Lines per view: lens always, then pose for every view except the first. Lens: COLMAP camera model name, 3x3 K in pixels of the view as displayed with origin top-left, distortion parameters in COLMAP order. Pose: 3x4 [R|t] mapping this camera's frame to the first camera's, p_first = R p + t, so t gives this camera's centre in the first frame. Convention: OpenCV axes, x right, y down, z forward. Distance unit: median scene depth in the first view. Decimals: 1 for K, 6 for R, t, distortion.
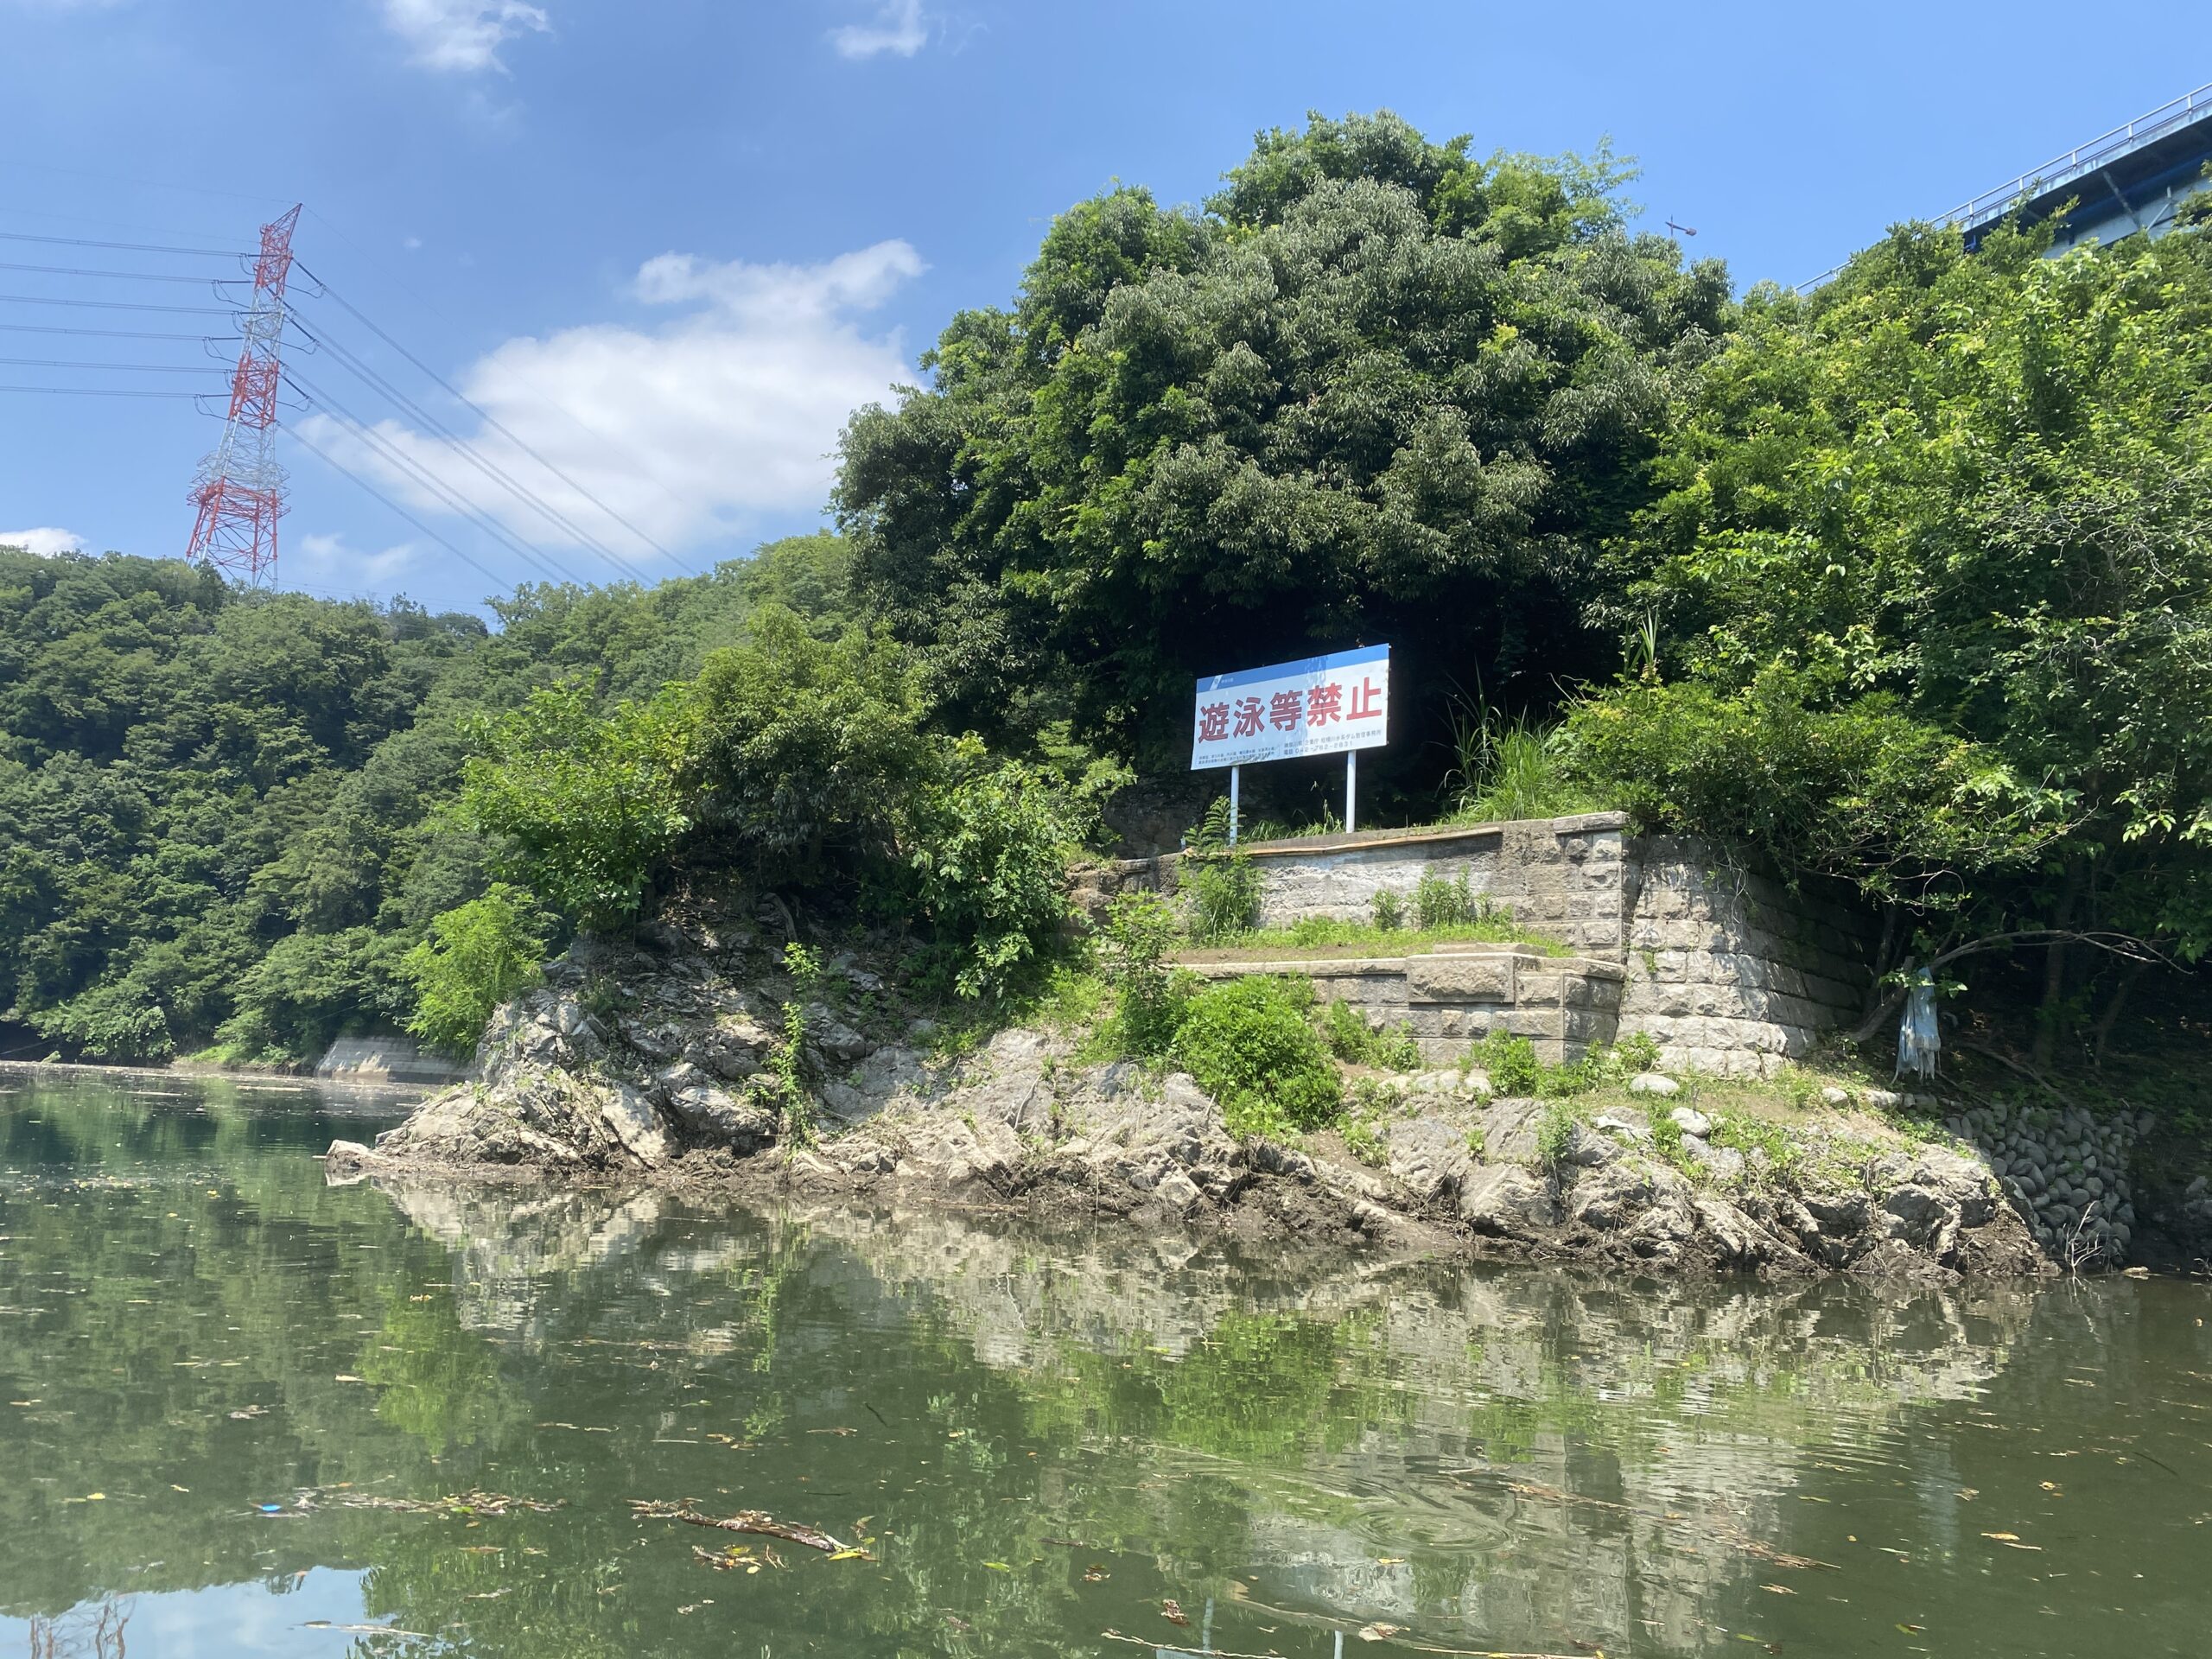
lens RADIAL K [[1719.9, 0, 1080.7], [0, 1719.9, 791.9], [0, 0, 1]] dist [0.043740, -0.053499]
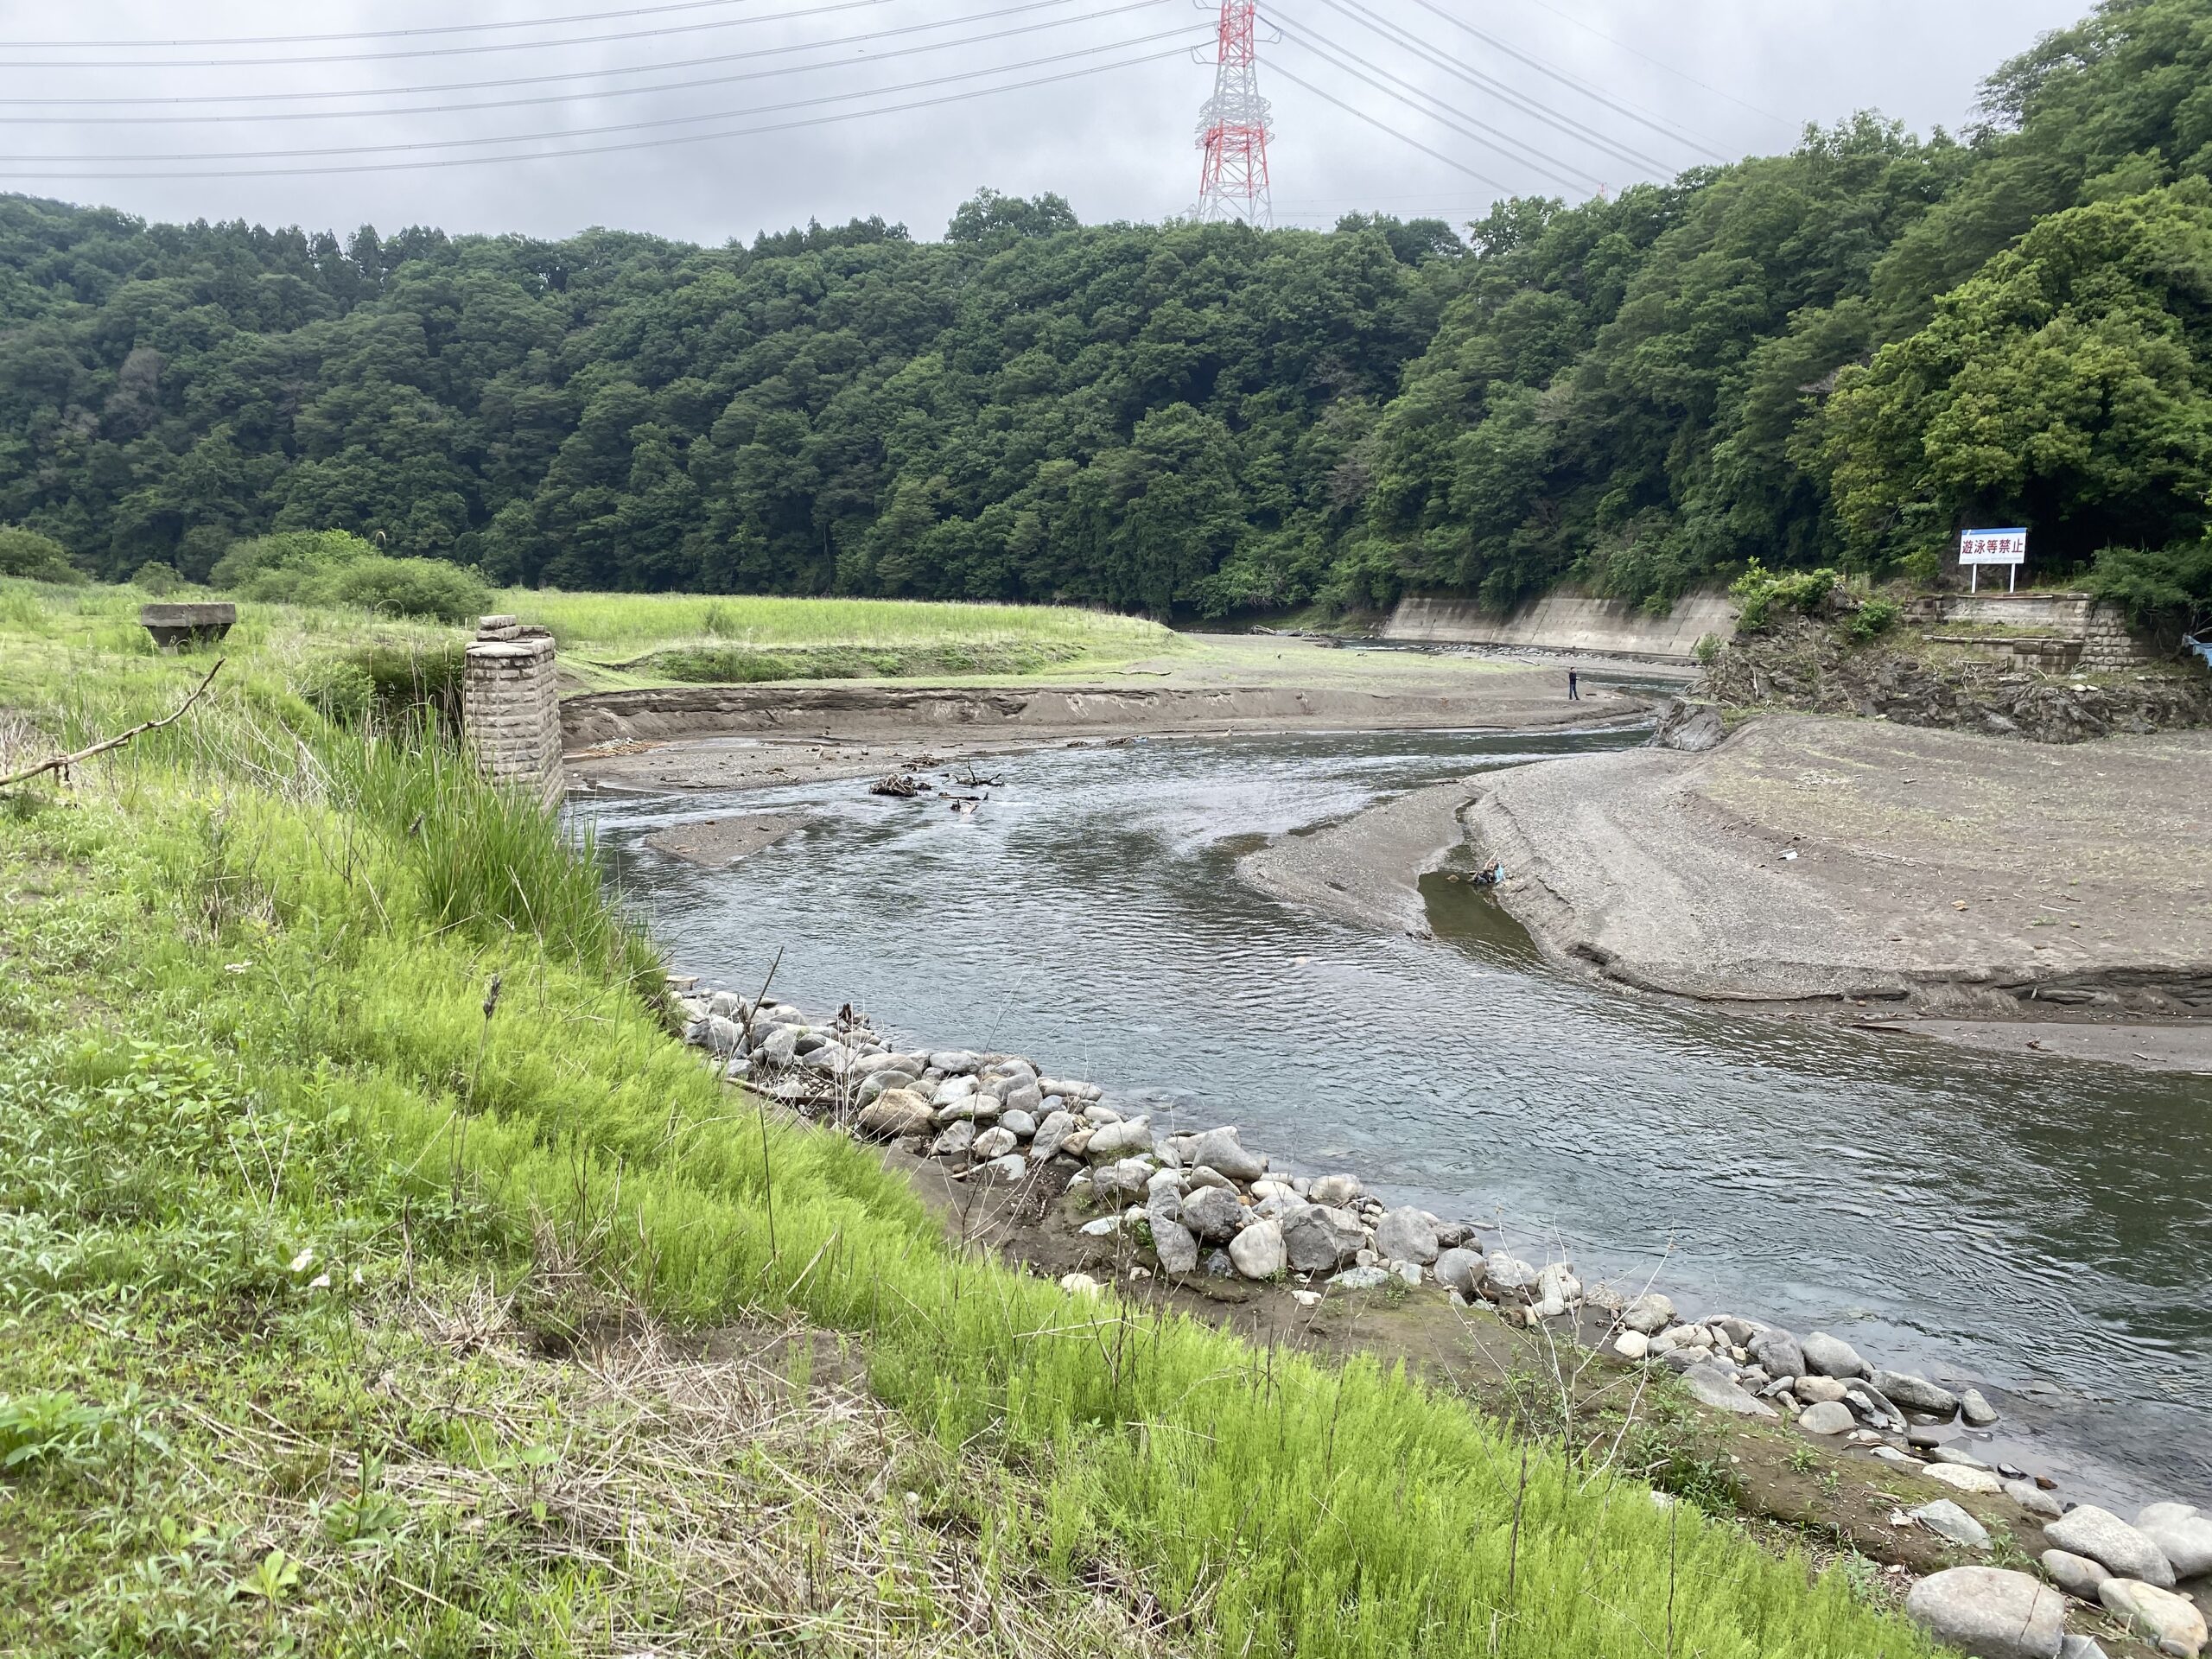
lens RADIAL K [[1719.9, 0, 1080.7], [0, 1719.9, 791.9], [0, 0, 1]] dist [0.043740, -0.053499]
pose [[0.867180, 0.017326, -0.497693, 0.241760], [0.118518, 0.963499, 0.240047, -0.518719], [0.483686, -0.267150, 0.833474, -2.235679]]
